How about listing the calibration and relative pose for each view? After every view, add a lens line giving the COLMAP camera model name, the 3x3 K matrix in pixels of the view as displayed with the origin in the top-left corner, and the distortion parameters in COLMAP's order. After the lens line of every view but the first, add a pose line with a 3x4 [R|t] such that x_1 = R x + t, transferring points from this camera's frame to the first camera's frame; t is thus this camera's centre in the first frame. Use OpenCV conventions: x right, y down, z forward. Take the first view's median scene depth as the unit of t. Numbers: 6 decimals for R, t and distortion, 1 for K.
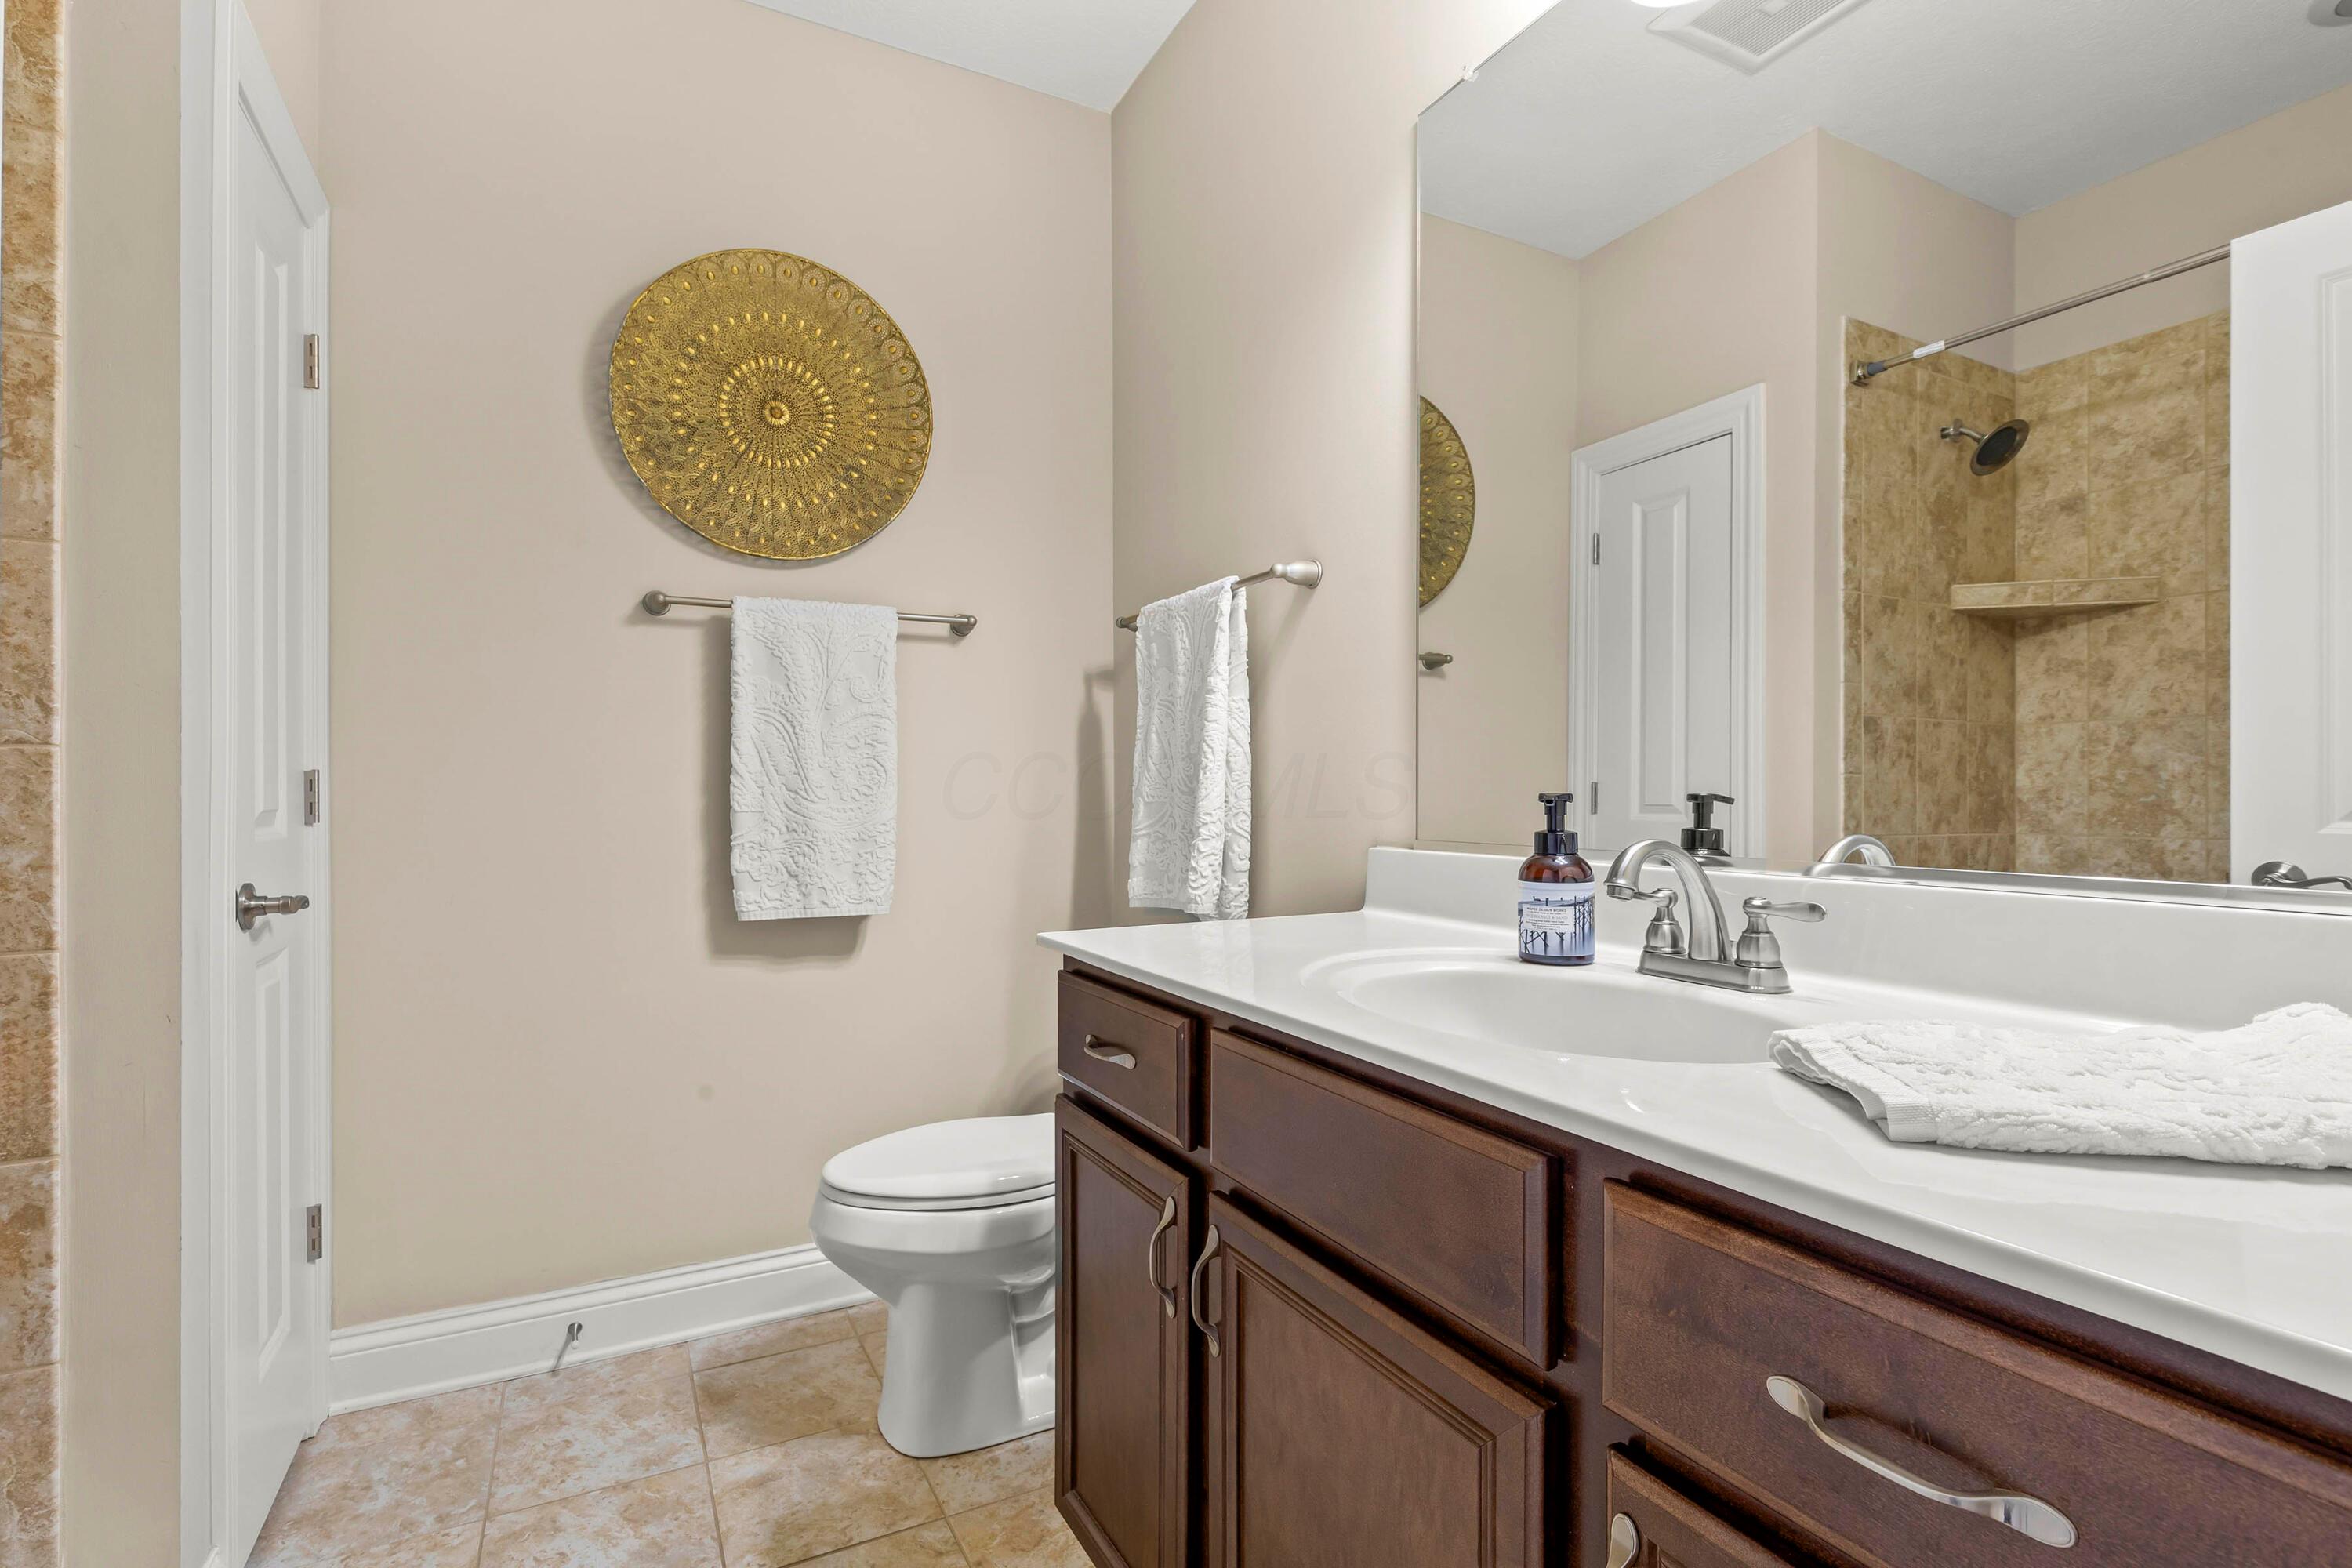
lens RADIAL K [[1068.8, 0, 1190.0], [0, 1068.8, 782.4], [0, 0, 1]] dist [0.009414, -0.001282]
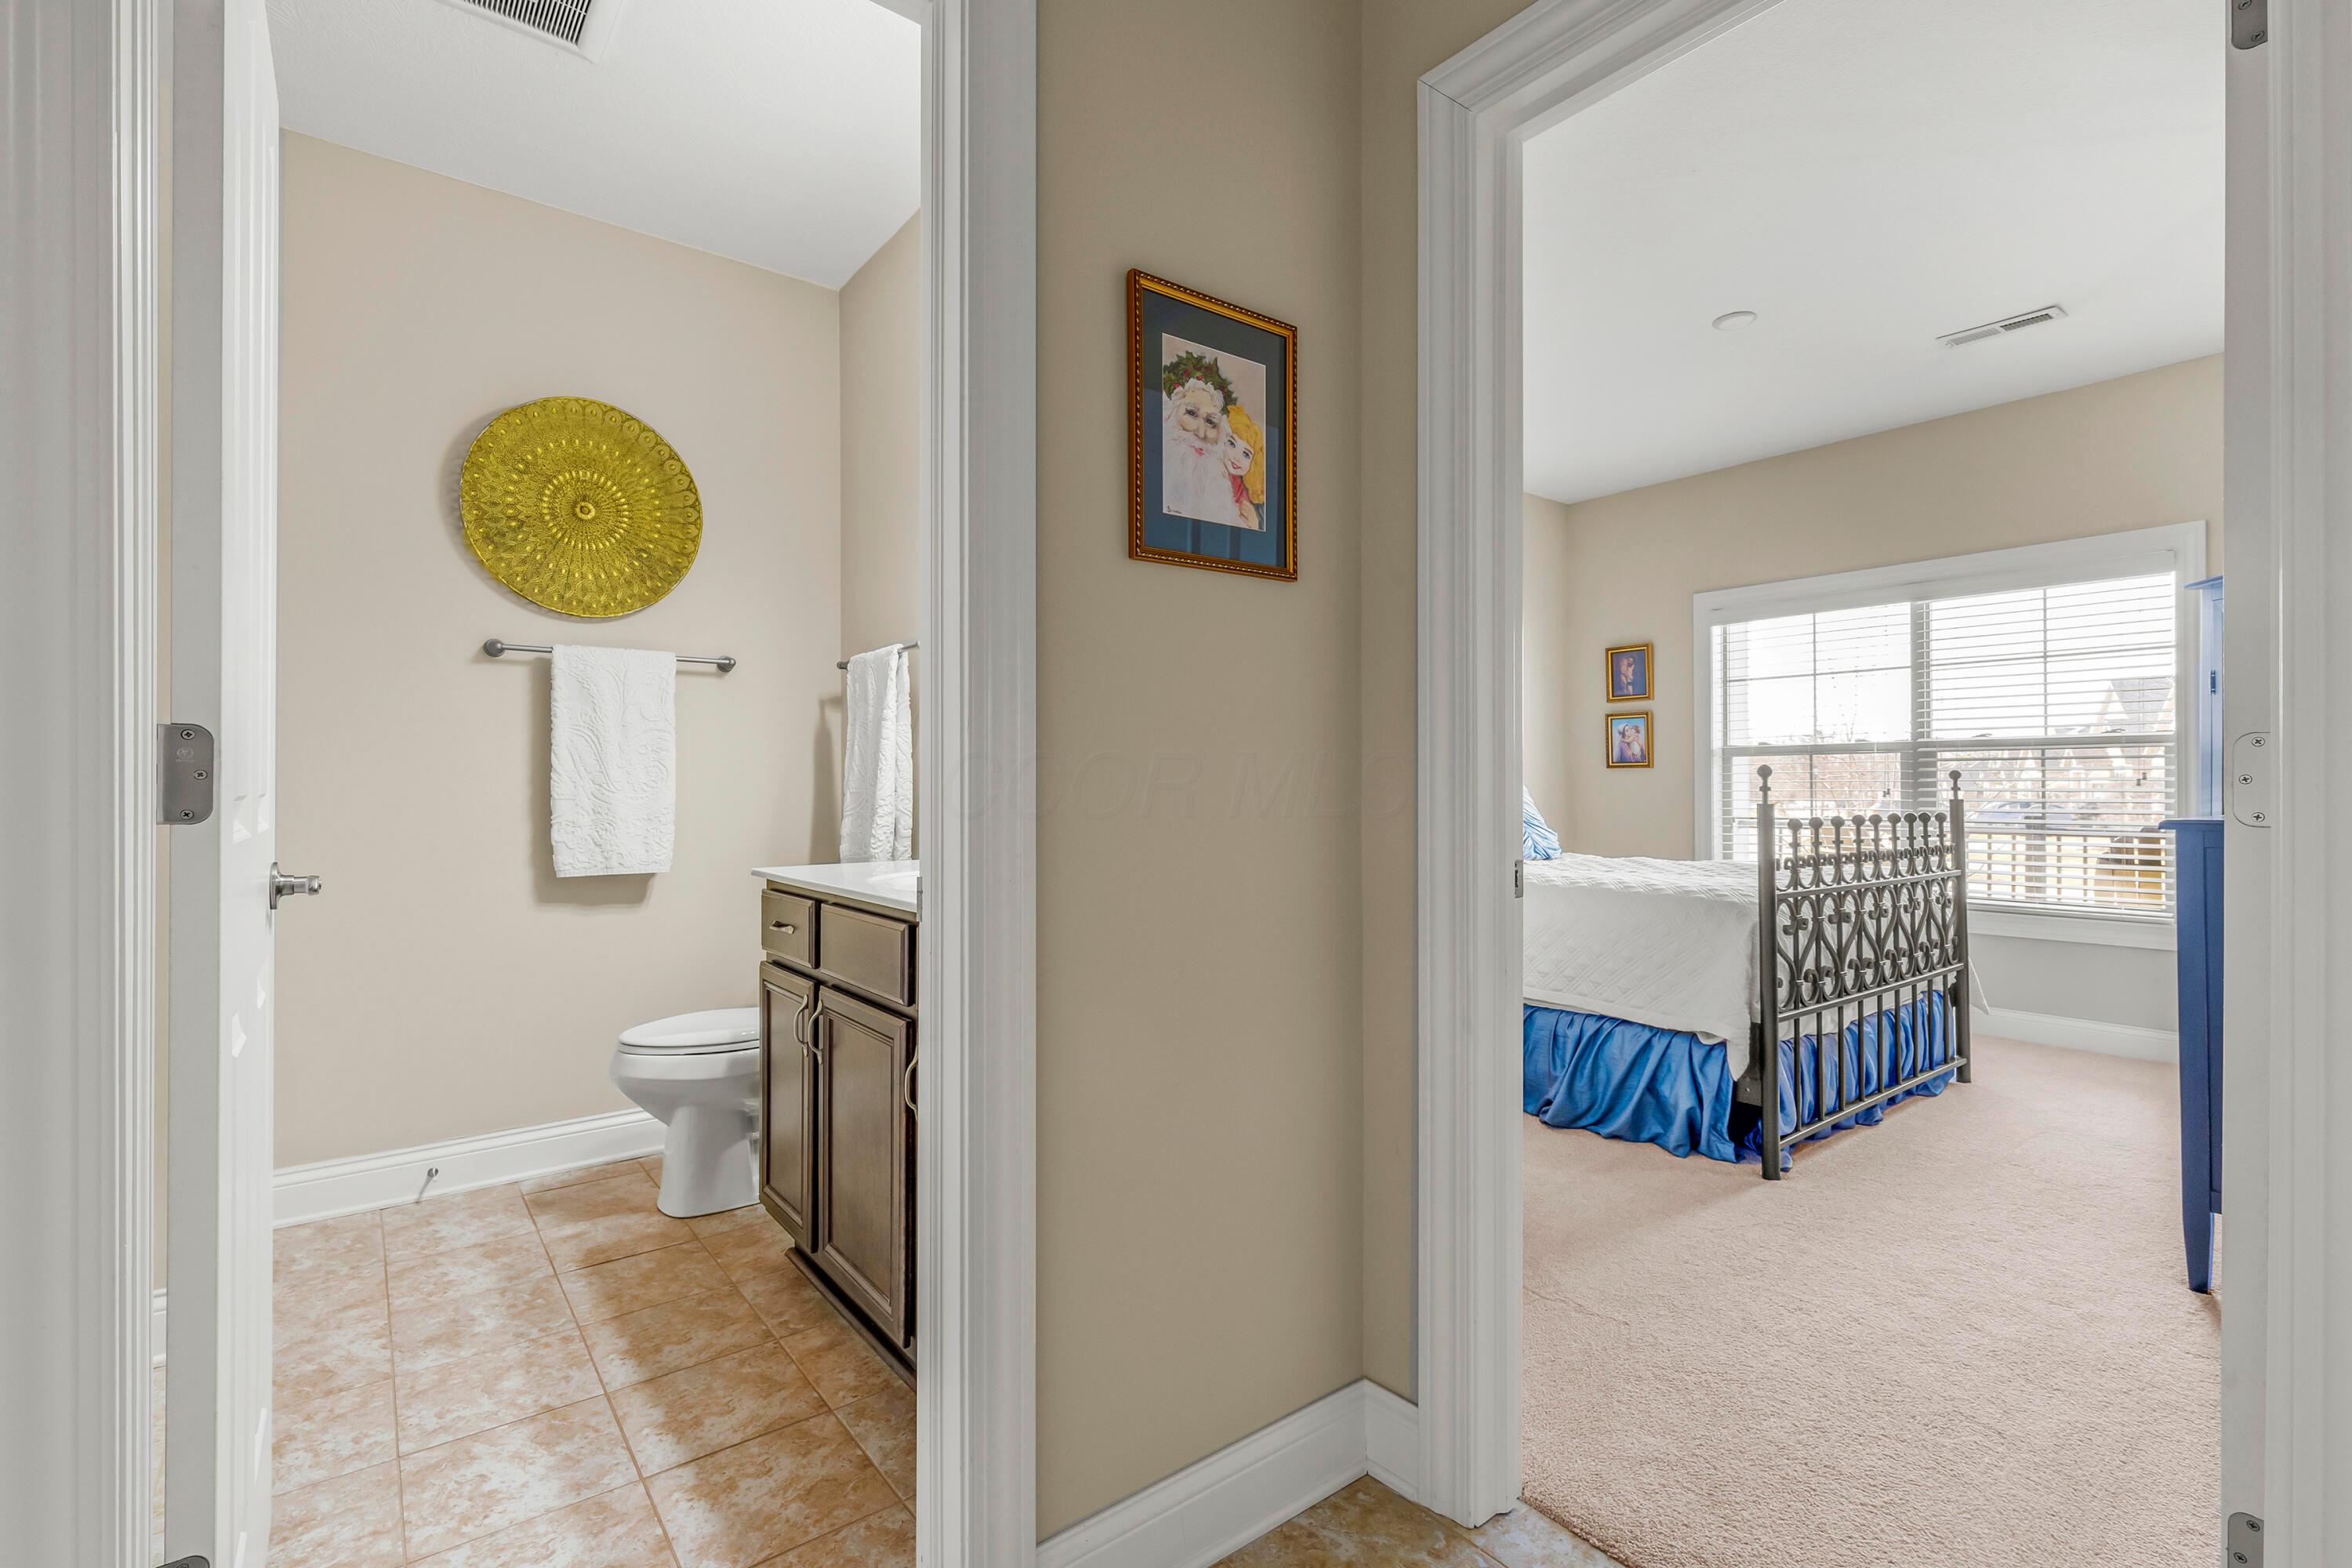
lens RADIAL K [[1068.8, 0, 1118.1], [0, 1068.8, 779.3], [0, 0, 1]] dist [0.009414, -0.001282]
pose [[0.994893, 0.001259, 0.100932, 0.167527], [-0.001392, 0.999998, 0.001252, -0.001330], [-0.100930, -0.001386, 0.994893, -0.469714]]
